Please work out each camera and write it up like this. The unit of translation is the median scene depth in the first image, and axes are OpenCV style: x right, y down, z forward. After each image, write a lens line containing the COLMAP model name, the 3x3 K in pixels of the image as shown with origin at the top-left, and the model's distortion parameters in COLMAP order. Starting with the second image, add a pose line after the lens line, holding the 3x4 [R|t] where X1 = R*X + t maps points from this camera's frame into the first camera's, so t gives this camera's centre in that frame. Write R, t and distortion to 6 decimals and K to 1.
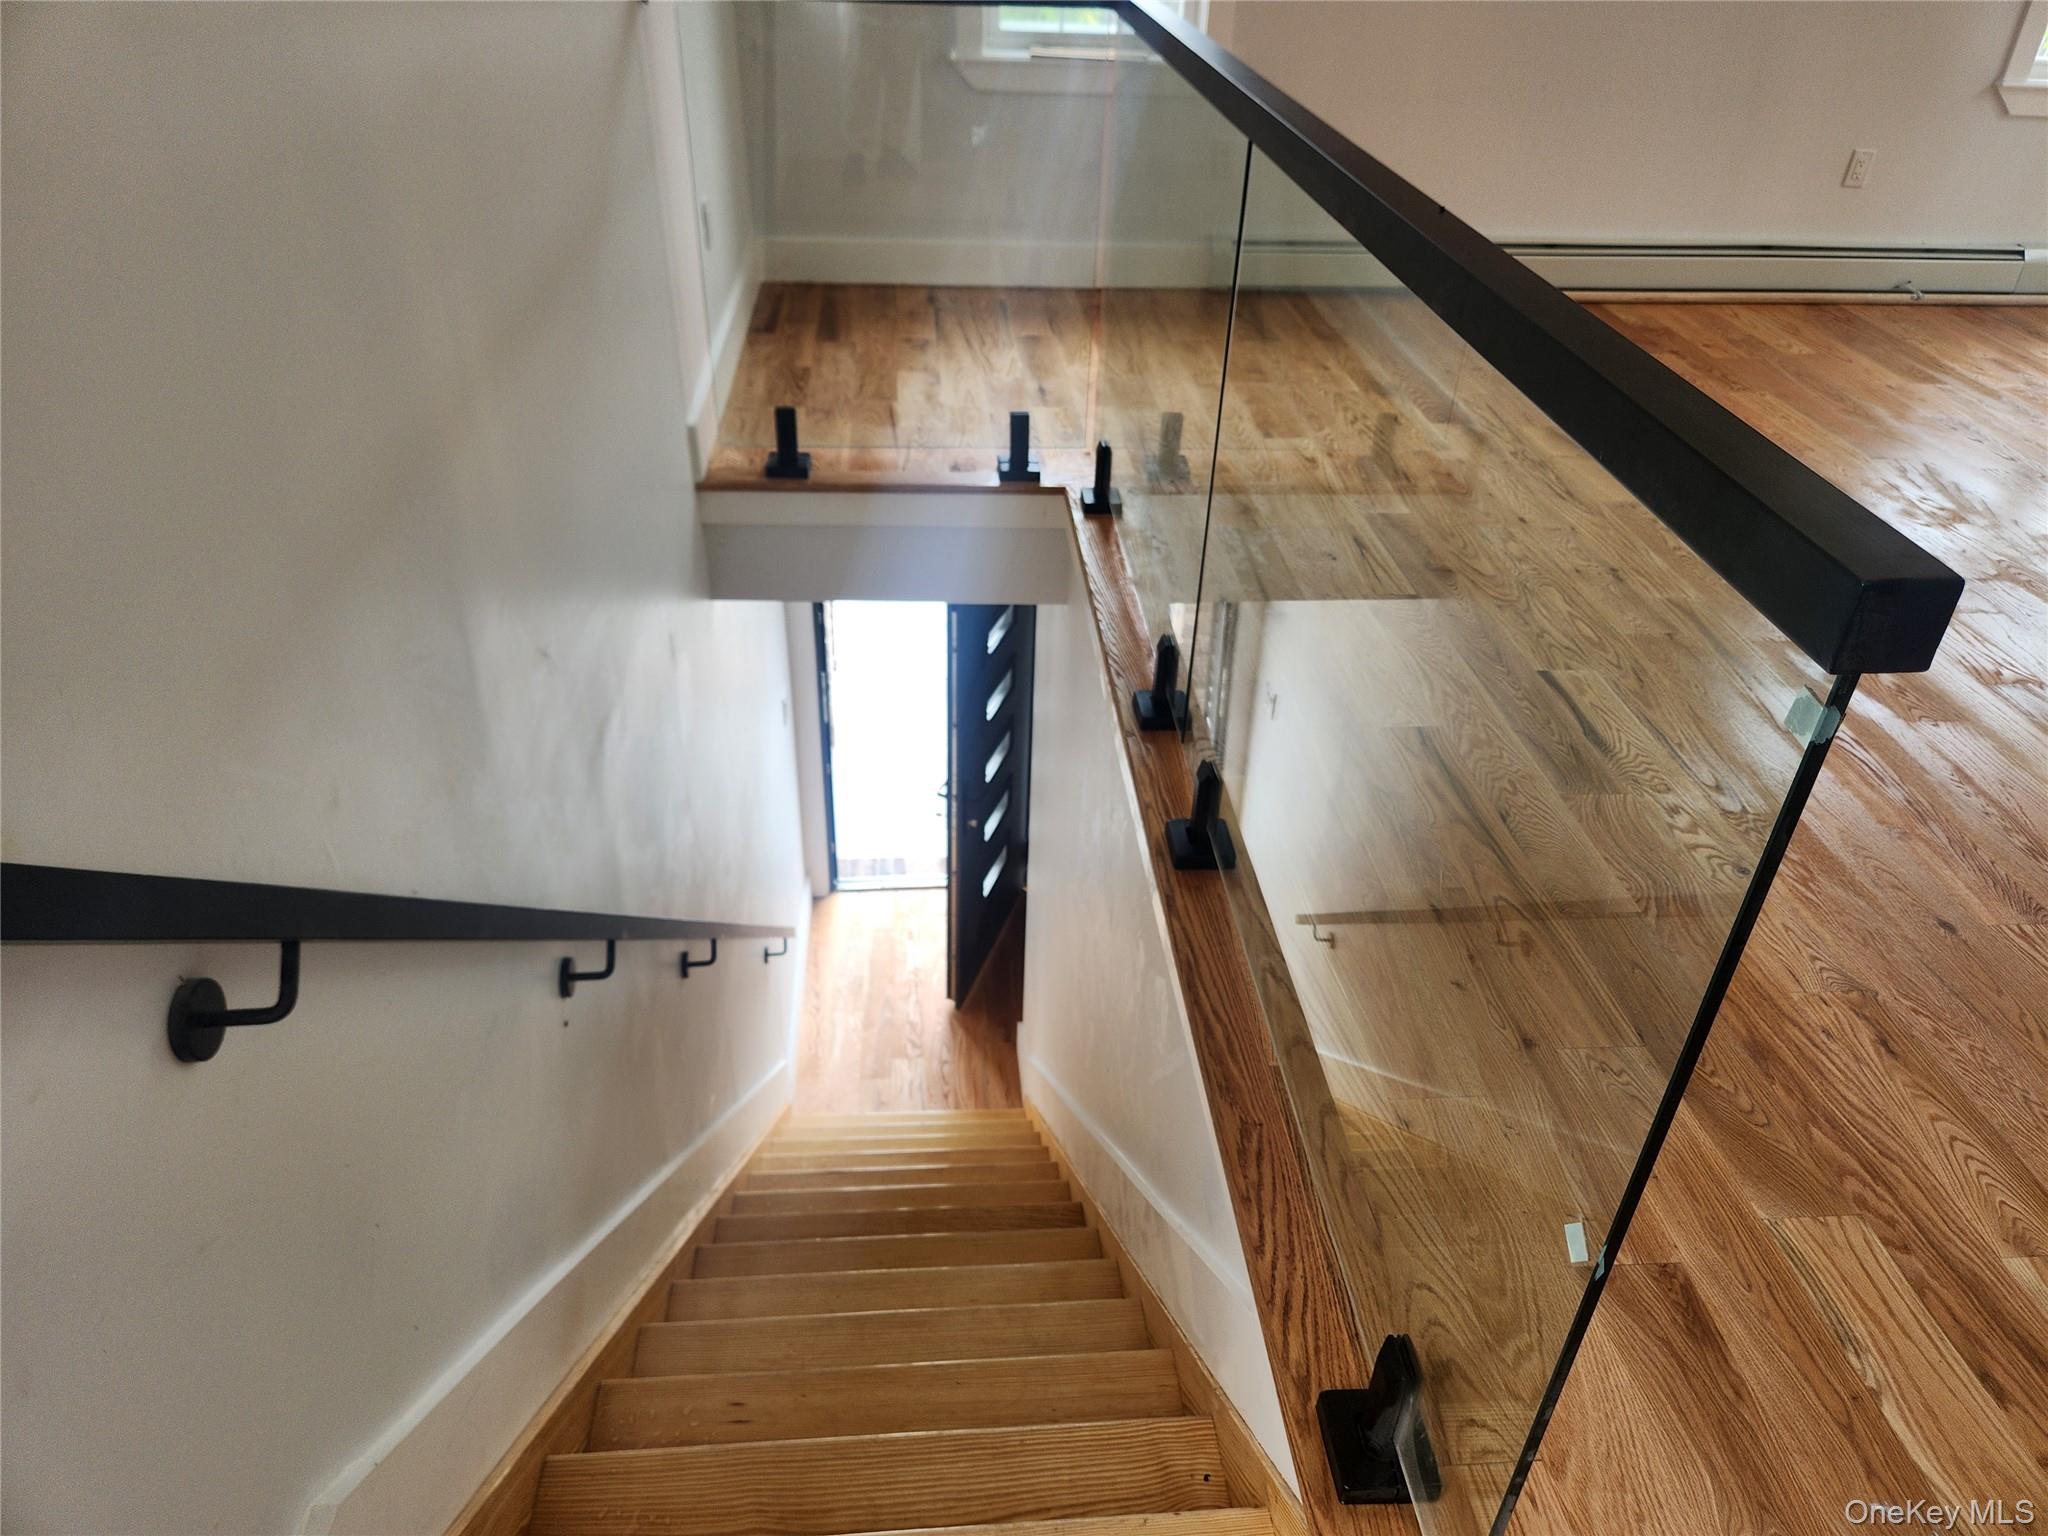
lens RADIAL K [[1385.9, 0, 1026.0], [0, 1385.9, 767.5], [0, 0, 1]] dist [0.043578, -0.036760]
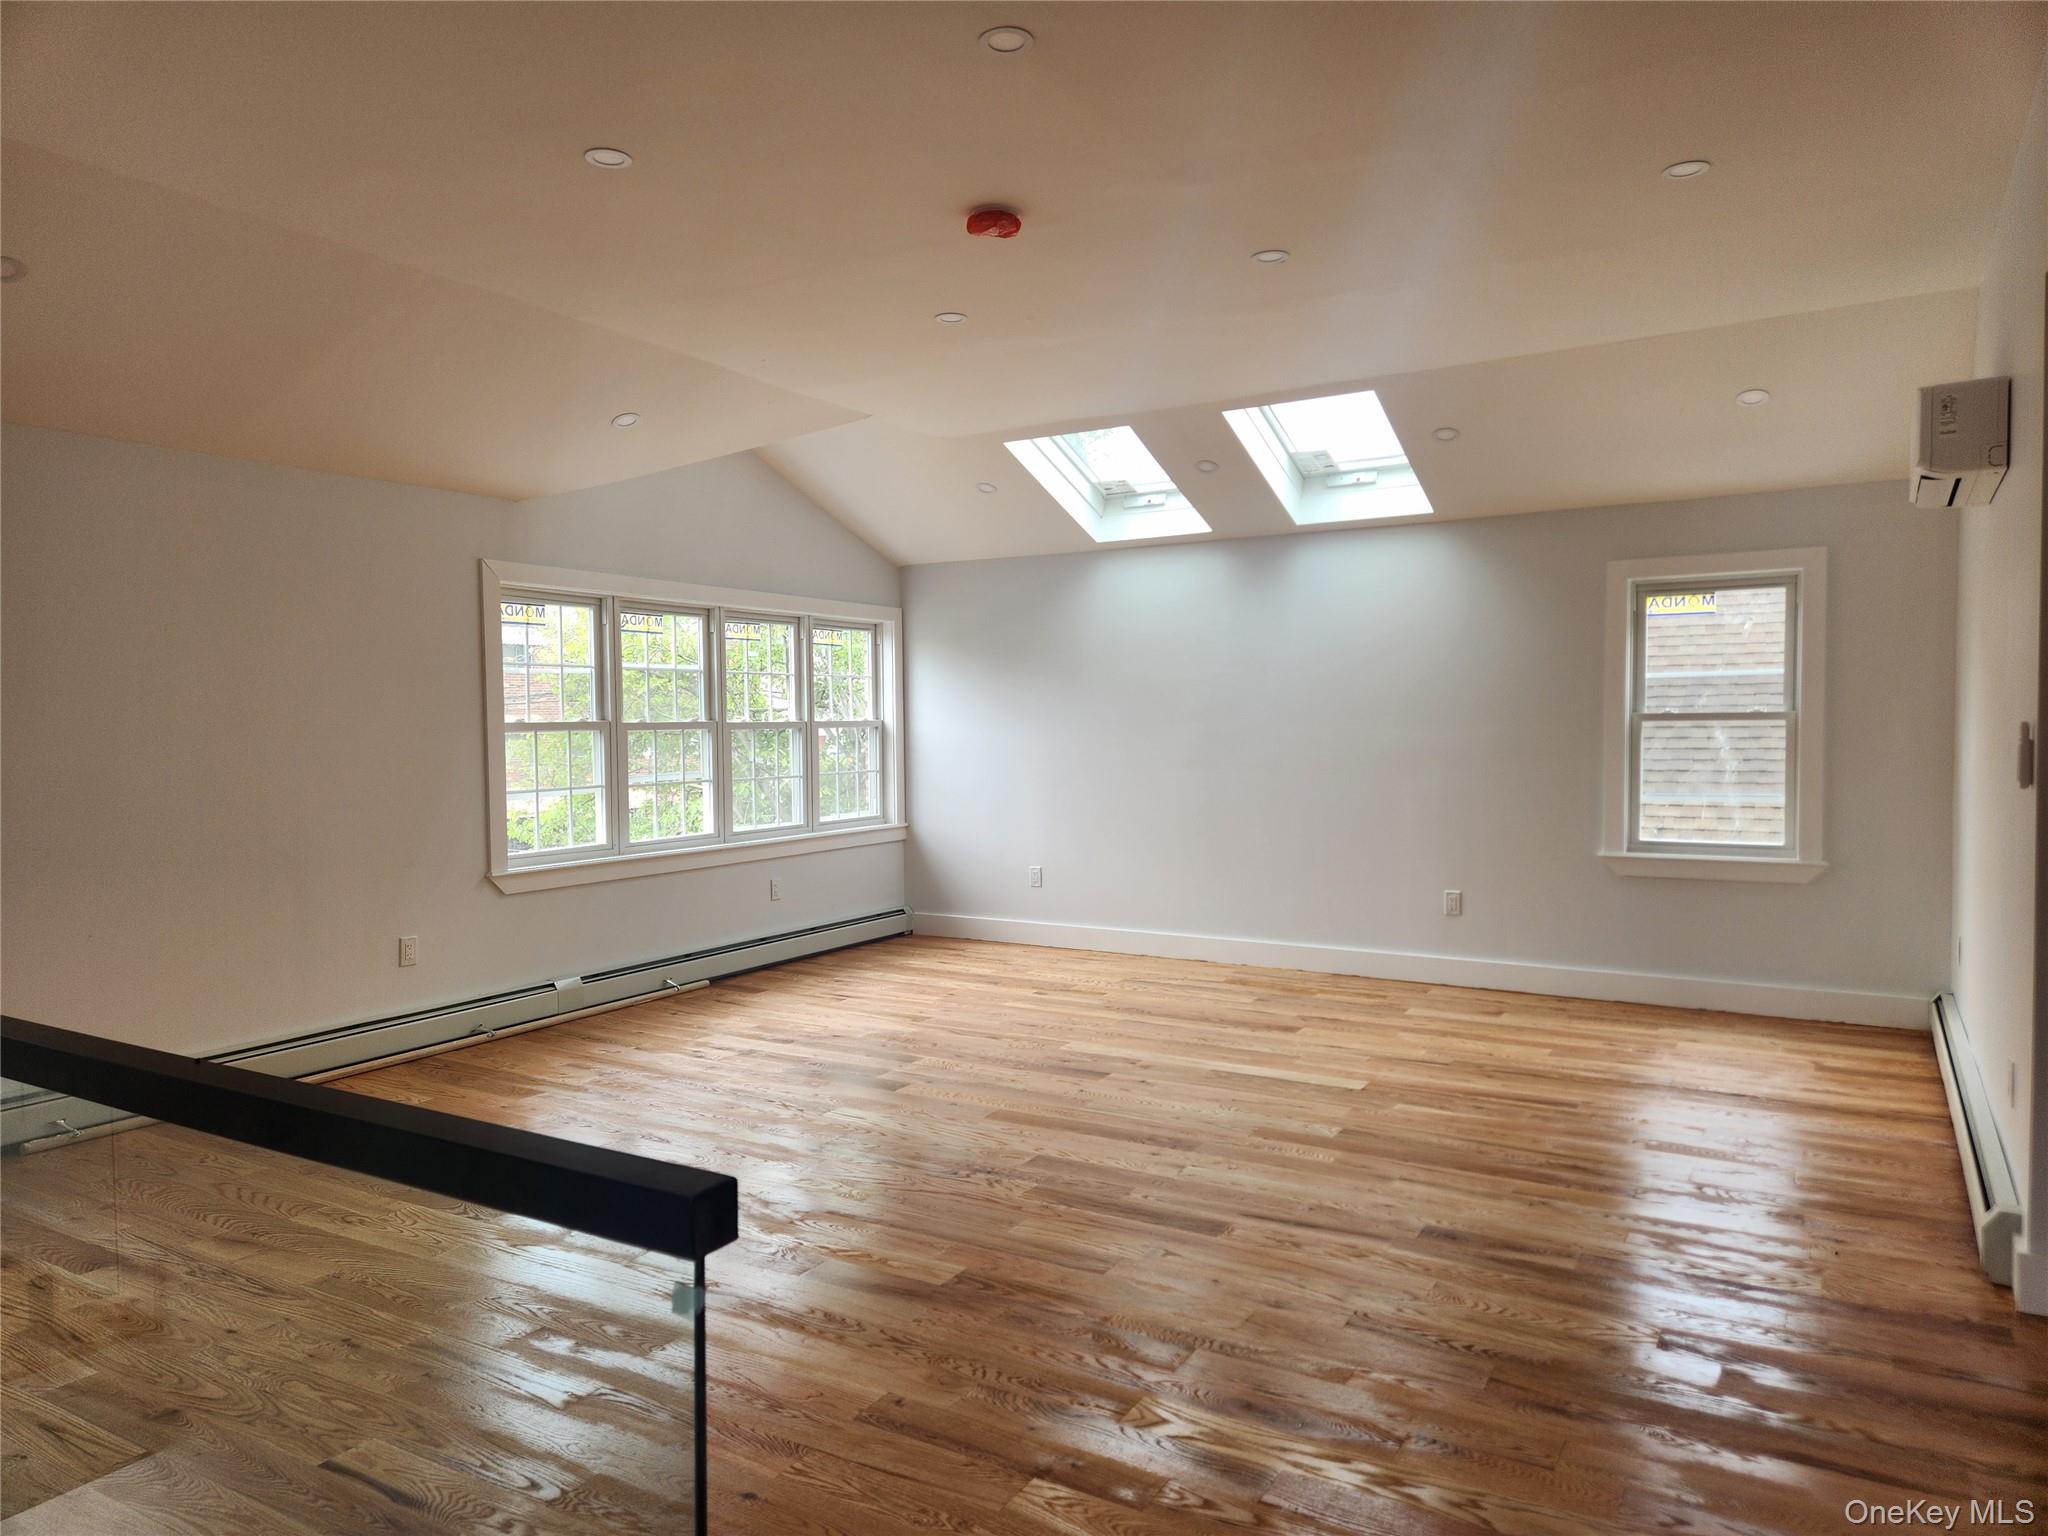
lens RADIAL K [[1359.1, 0, 1019.8], [0, 1359.1, 771.4], [0, 0, 1]] dist [0.082156, -0.067591]
pose [[0.576354, -0.066721, 0.814472, -0.084370], [0.473459, 0.839609, -0.266259, 0.010955], [-0.666073, 0.539078, 0.515501, -0.062789]]
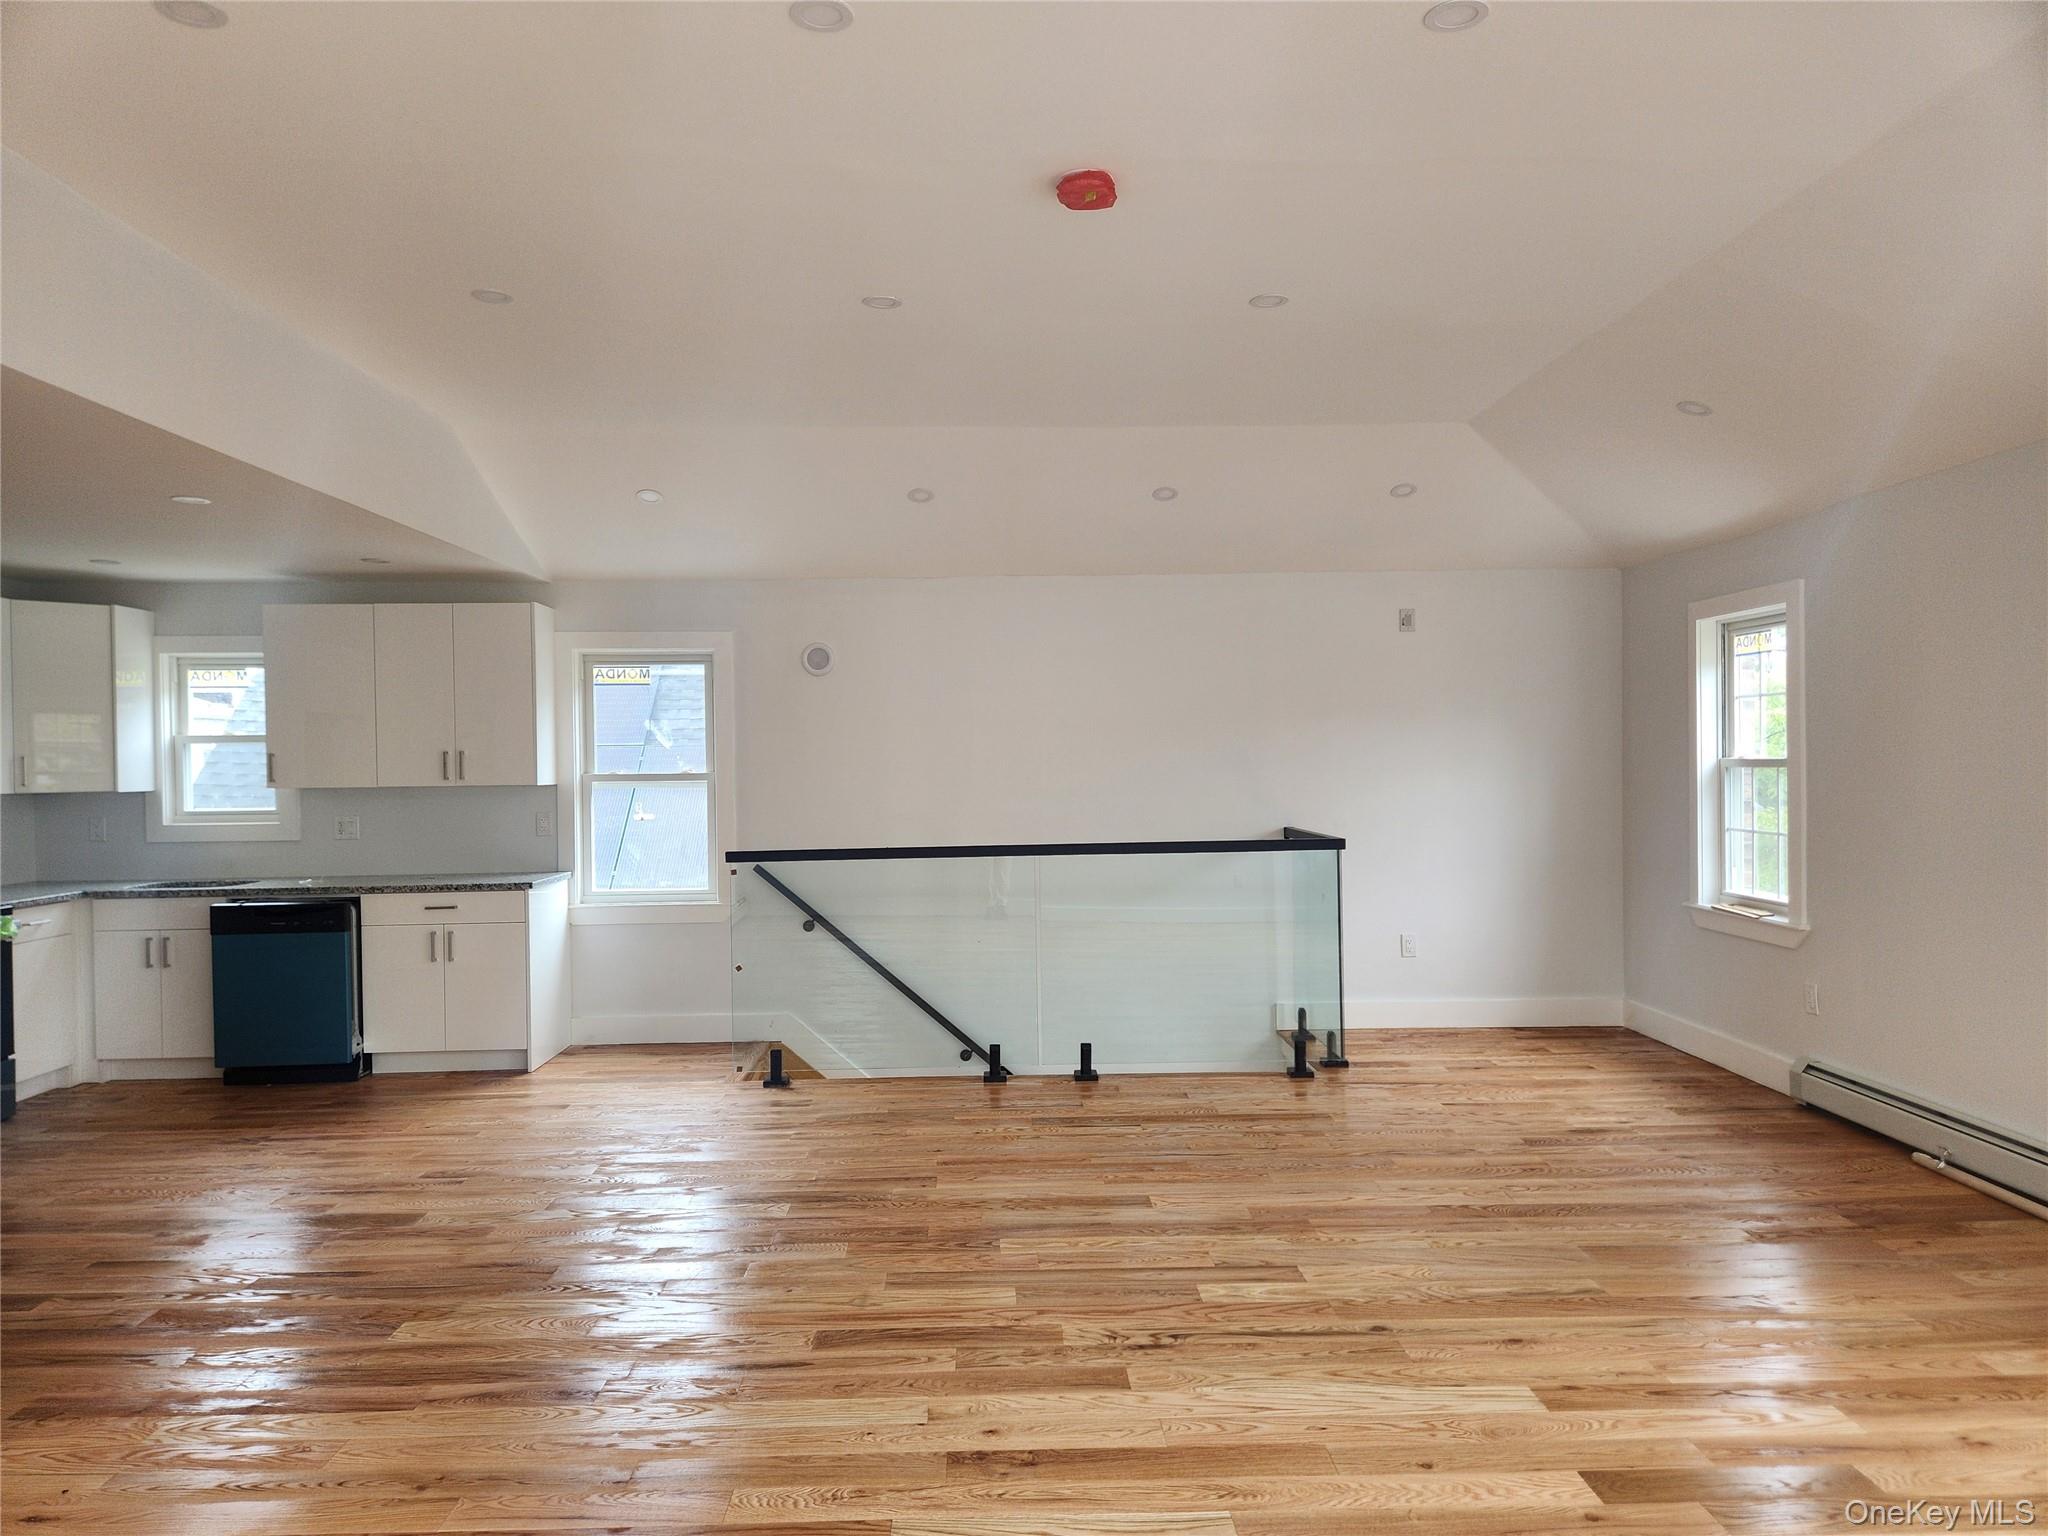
lens RADIAL K [[1359.1, 0, 1015.3], [0, 1359.1, 779.3], [0, 0, 1]] dist [0.082156, -0.067591]
pose [[-0.052114, -0.015149, -0.998526, 1.905544], [-0.541643, 0.840465, 0.015518, -0.340940], [0.838992, 0.541653, -0.052006, 0.551157]]
